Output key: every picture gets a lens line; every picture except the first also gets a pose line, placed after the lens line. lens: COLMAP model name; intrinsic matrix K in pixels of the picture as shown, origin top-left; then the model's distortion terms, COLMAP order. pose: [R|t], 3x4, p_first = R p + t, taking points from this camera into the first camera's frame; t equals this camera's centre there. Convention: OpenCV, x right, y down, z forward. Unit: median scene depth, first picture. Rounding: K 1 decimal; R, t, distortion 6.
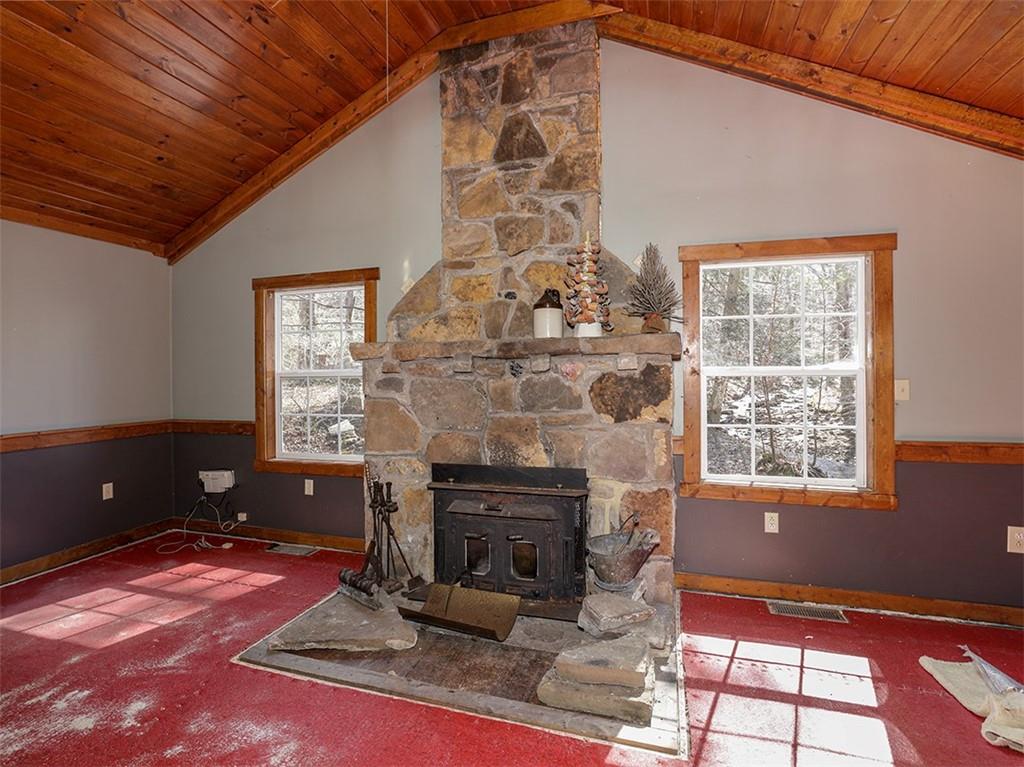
lens RADIAL K [[496.2, 0, 524.6], [0, 496.2, 376.4], [0, 0, 1]] dist [-0.037759, 0.001383]
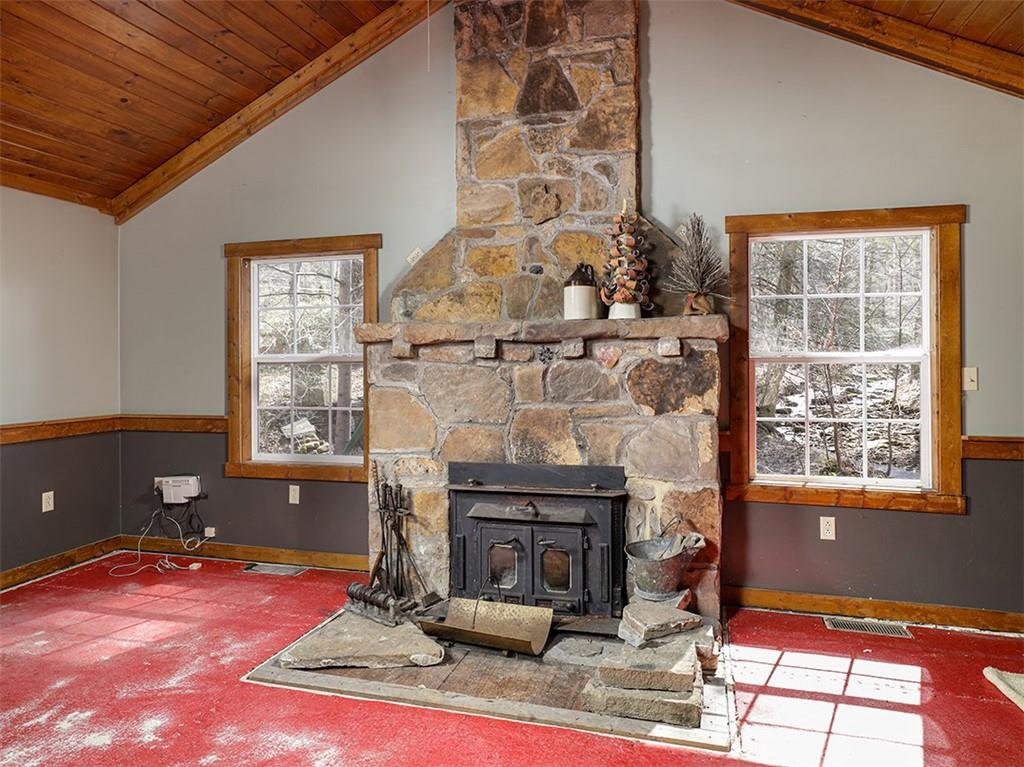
lens RADIAL K [[926.6, 0, 513.7], [0, 926.6, 360.2], [0, 0, 1]] dist [-0.001394, -0.055130]
pose [[0.995728, 0.003316, 0.092271, -0.222837], [-0.002779, 0.999978, -0.005953, 0.005486], [-0.092289, 0.005671, 0.995716, -0.630622]]
